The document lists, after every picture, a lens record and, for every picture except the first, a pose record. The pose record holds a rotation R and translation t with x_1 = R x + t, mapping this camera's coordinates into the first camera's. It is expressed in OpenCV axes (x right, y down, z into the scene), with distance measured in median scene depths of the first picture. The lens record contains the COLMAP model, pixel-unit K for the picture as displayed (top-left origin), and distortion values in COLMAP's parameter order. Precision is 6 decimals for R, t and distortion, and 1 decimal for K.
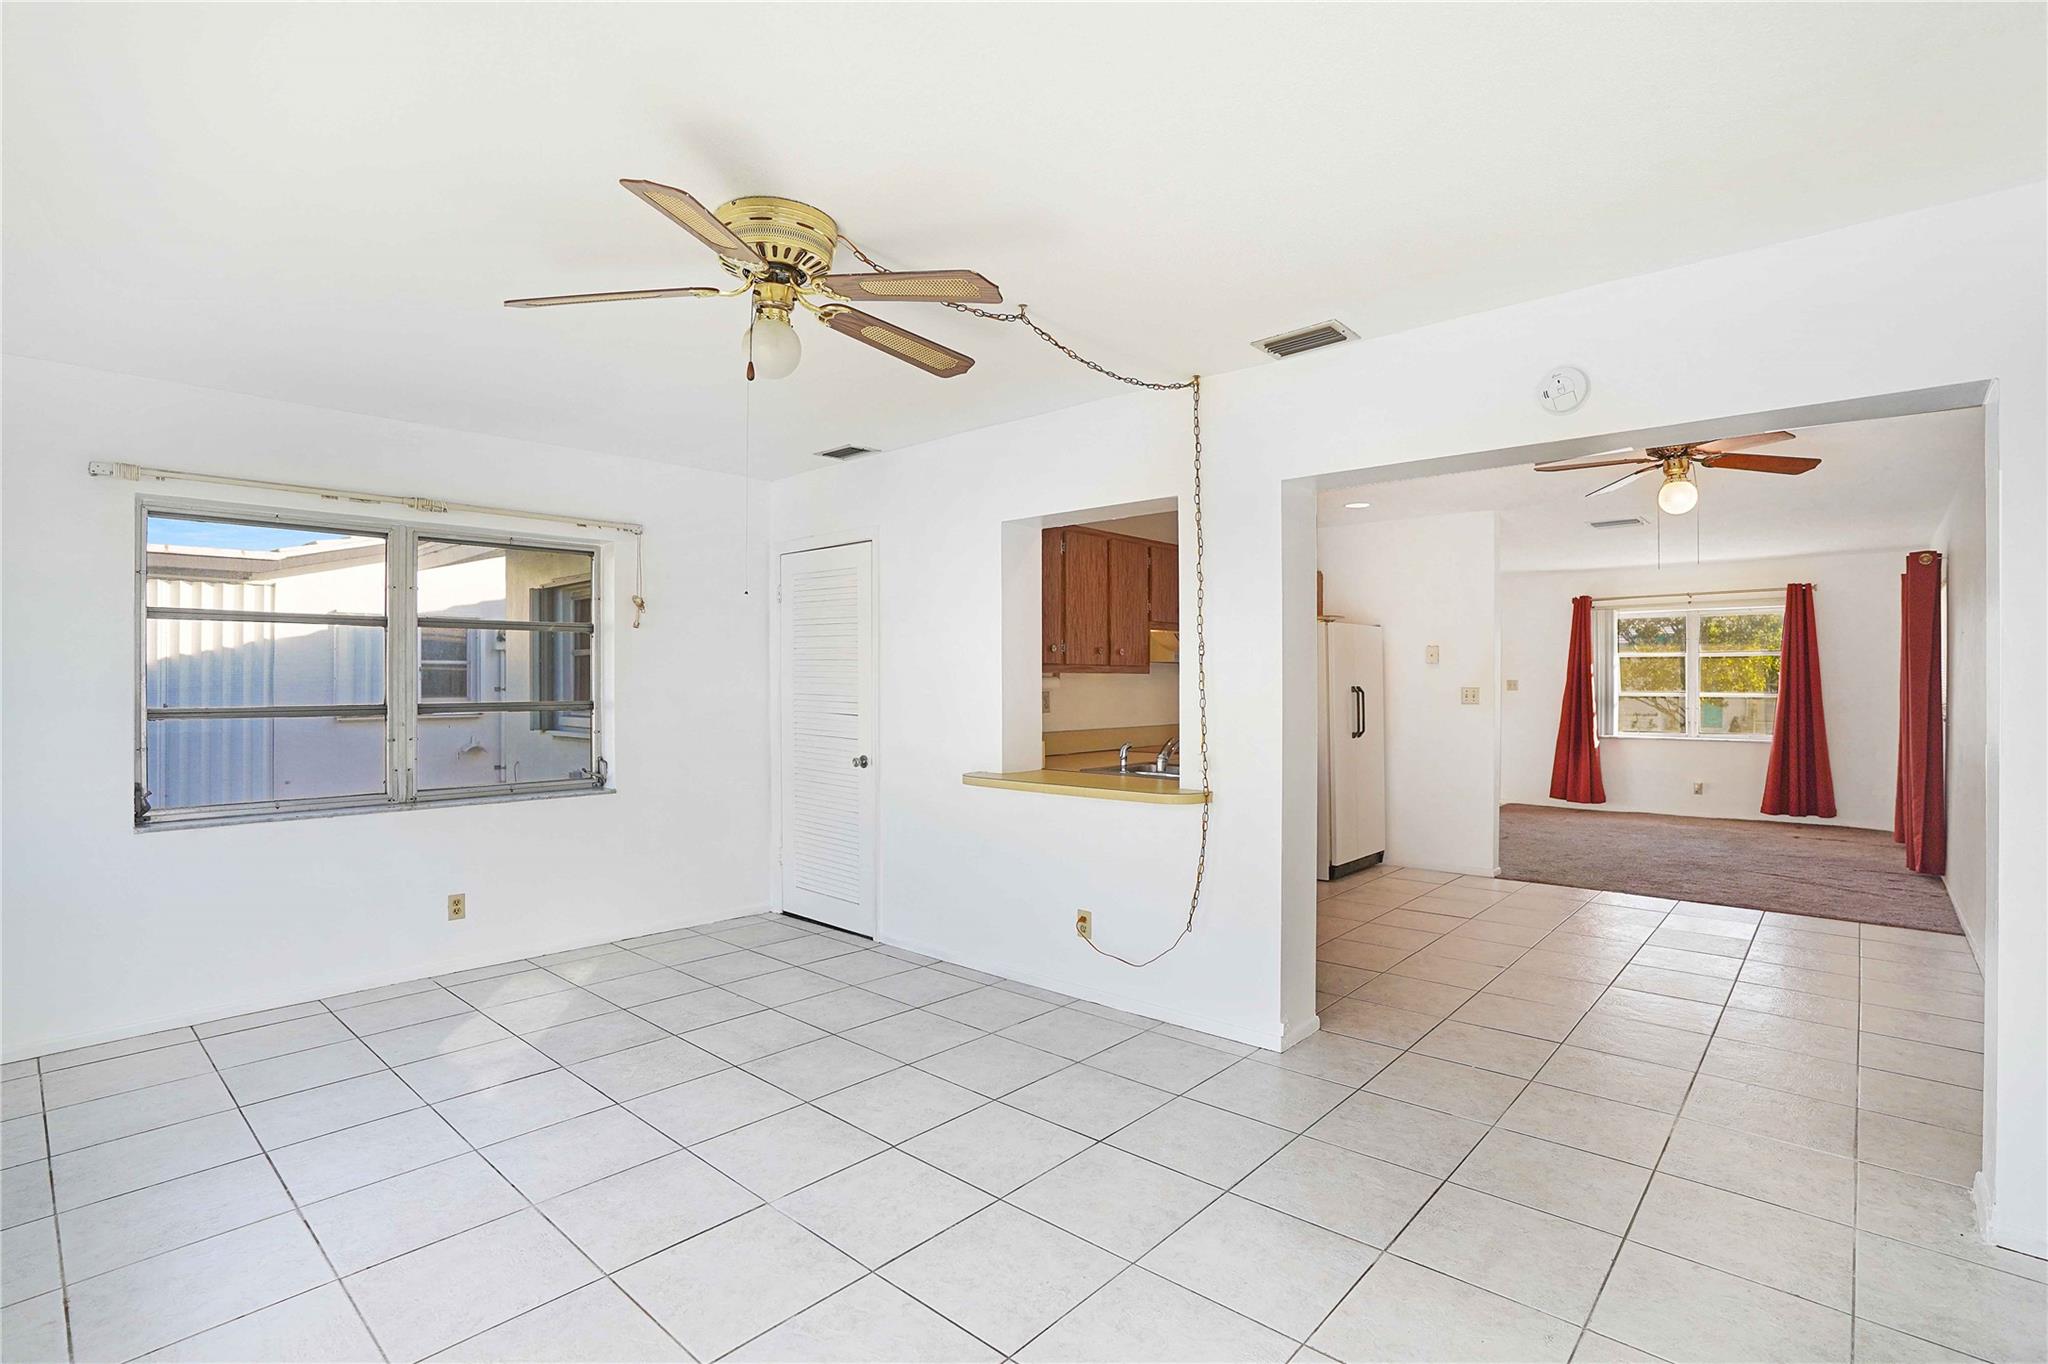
lens RADIAL K [[963.3, 0, 988.8], [0, 963.3, 686.4], [0, 0, 1]] dist [-0.072727, 0.024123]
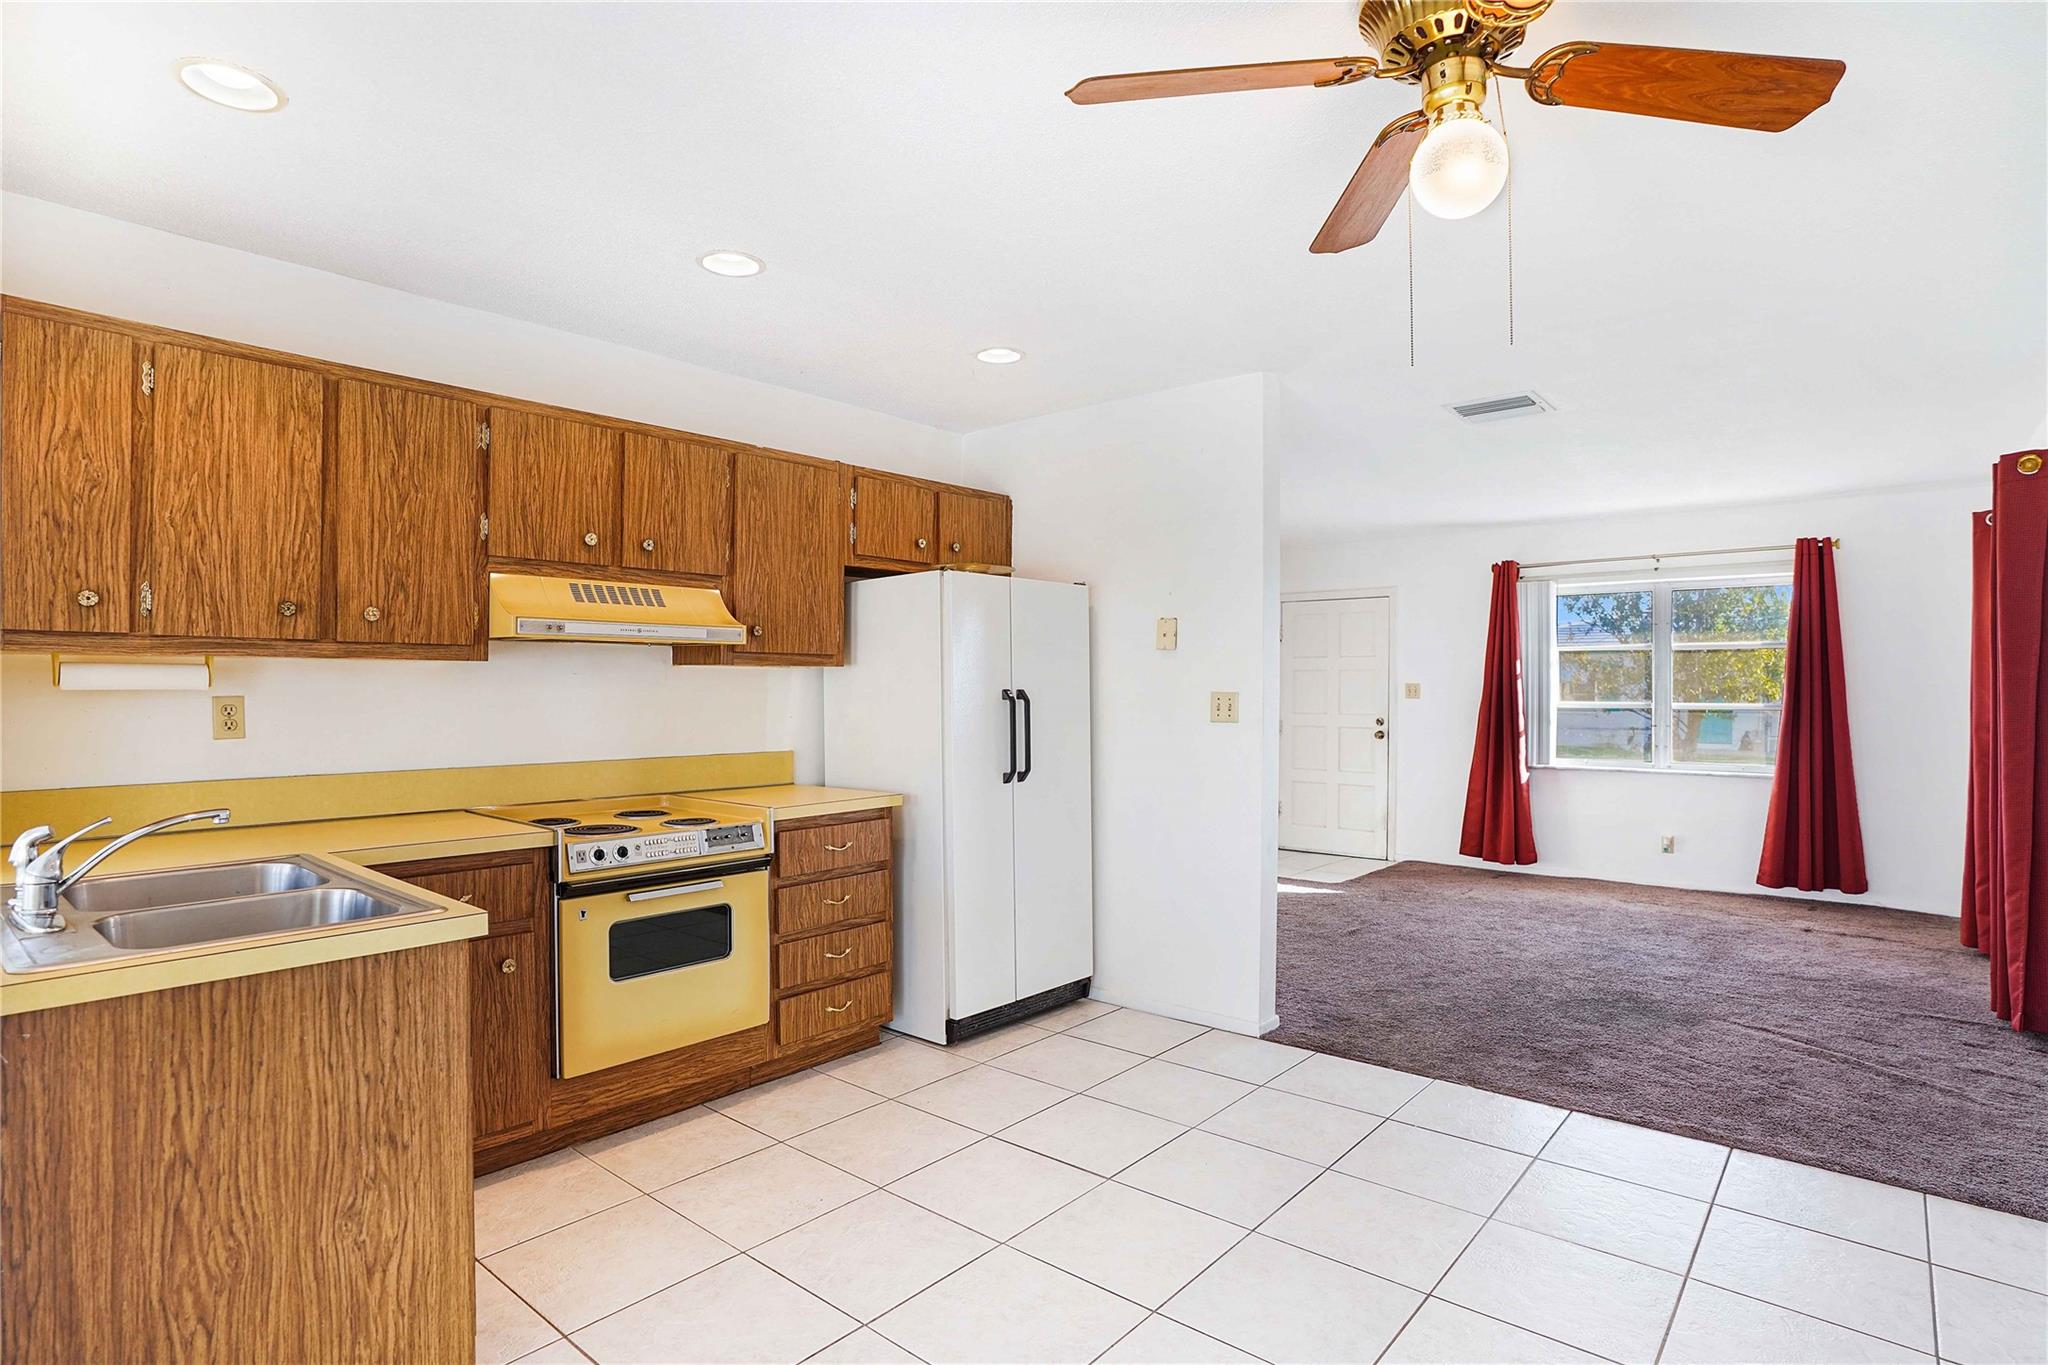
lens RADIAL K [[1053.2, 0, 989.2], [0, 1053.2, 691.9], [0, 0, 1]] dist [-0.073222, 0.025631]
pose [[0.999462, 0.003416, 0.032630, 0.304246], [-0.003393, 0.999994, -0.000766, 0.001501], [-0.032632, 0.000655, 0.999467, 0.338126]]
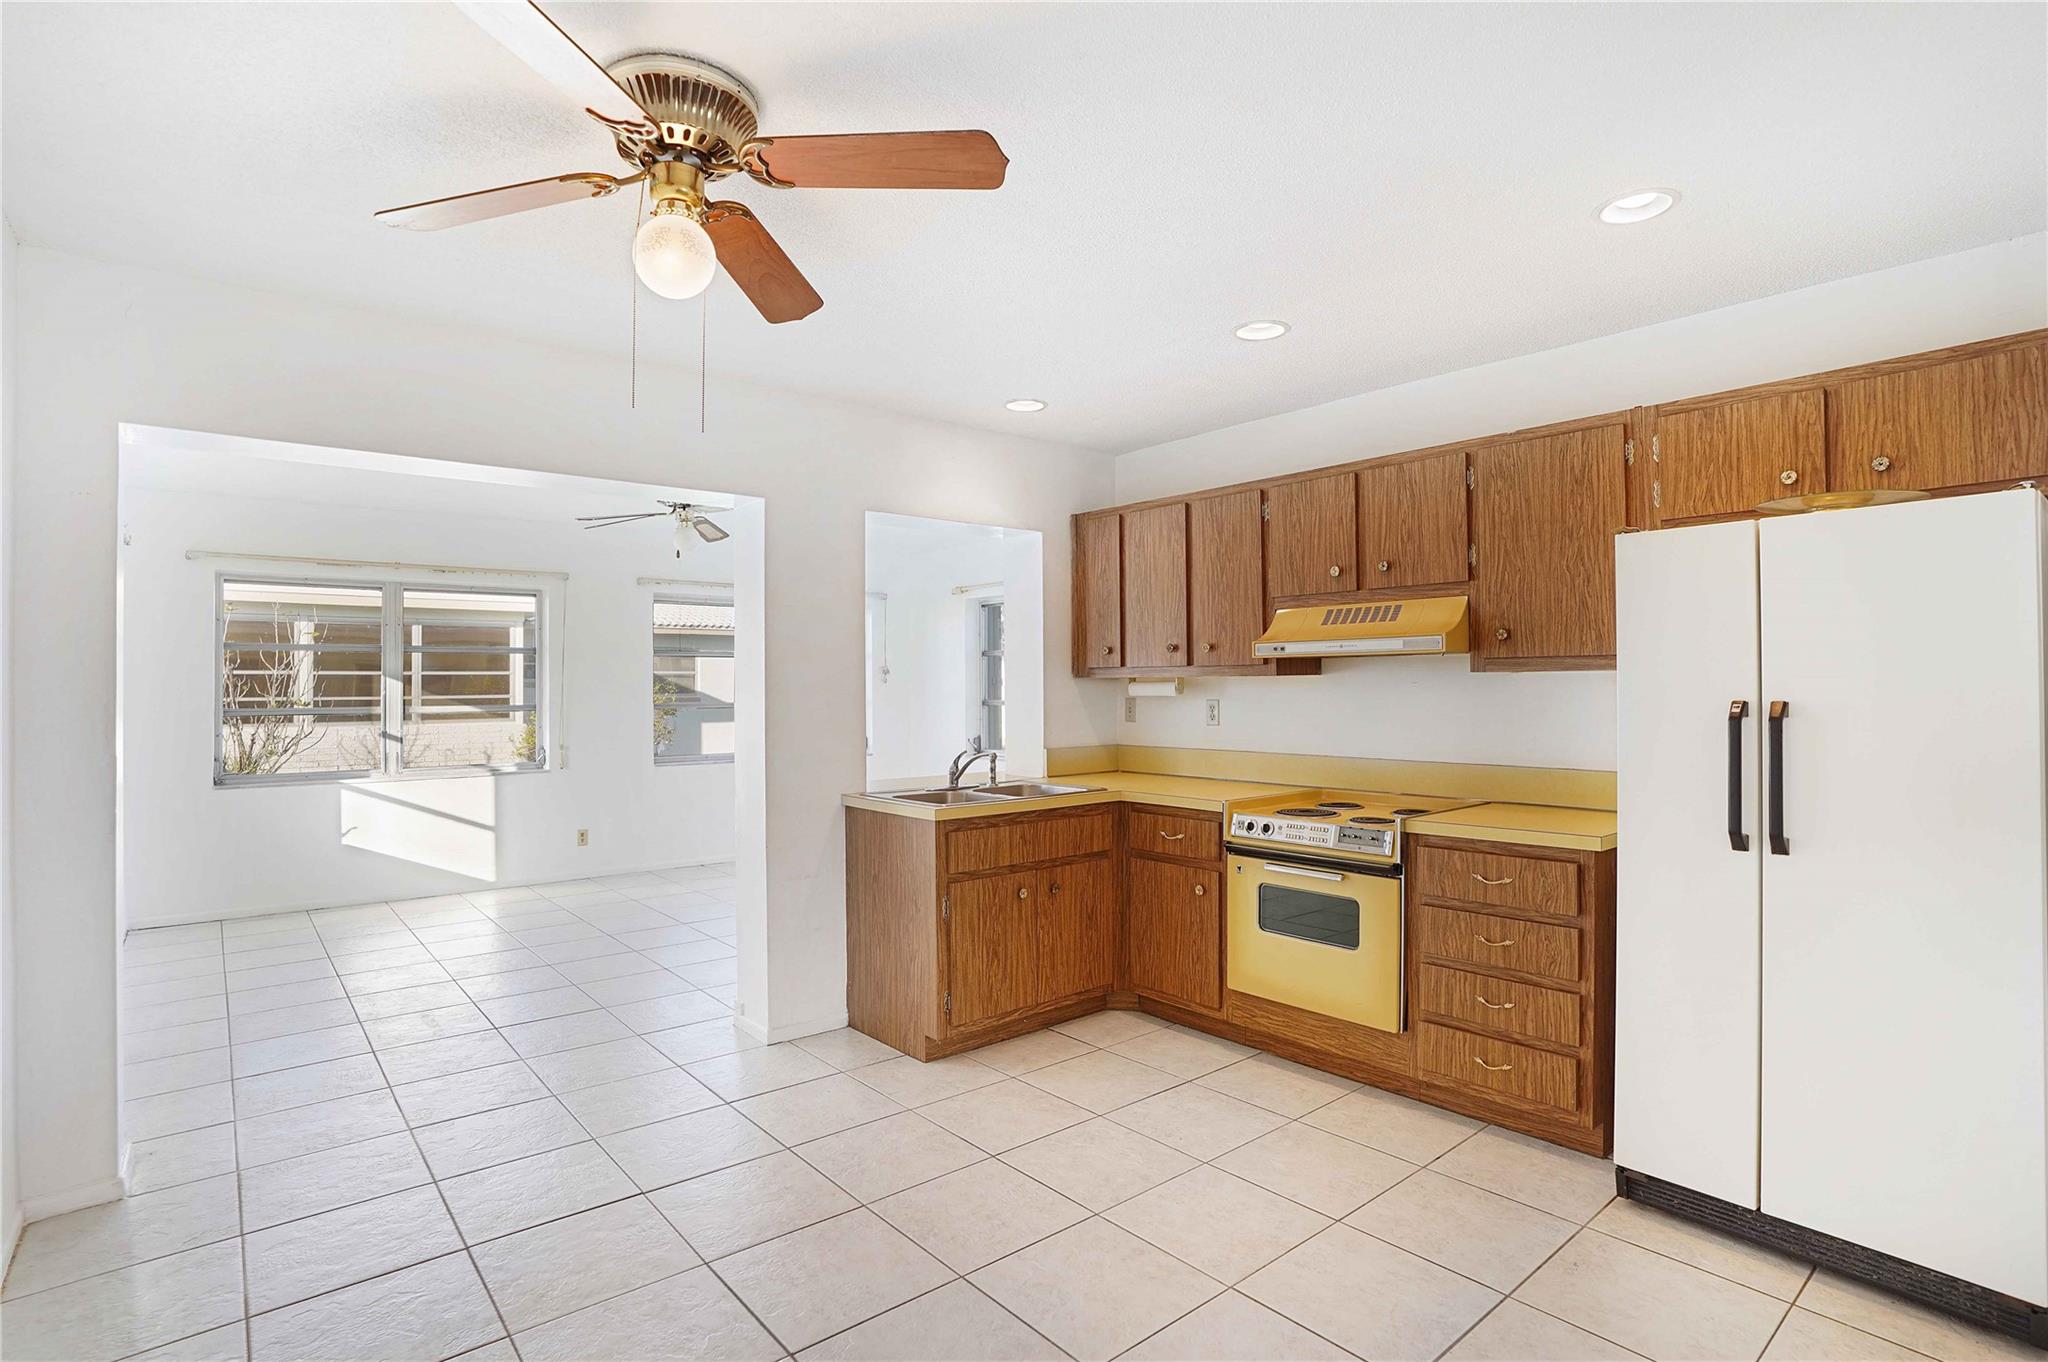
lens RADIAL K [[980.9, 0, 1027.7], [0, 980.9, 681.6], [0, 0, 1]] dist [-0.071999, 0.026636]
pose [[-0.101877, -0.003207, -0.994792, 0.643188], [0.000367, 0.999995, -0.003262, -0.005325], [0.994797, -0.000697, -0.101876, 0.667711]]
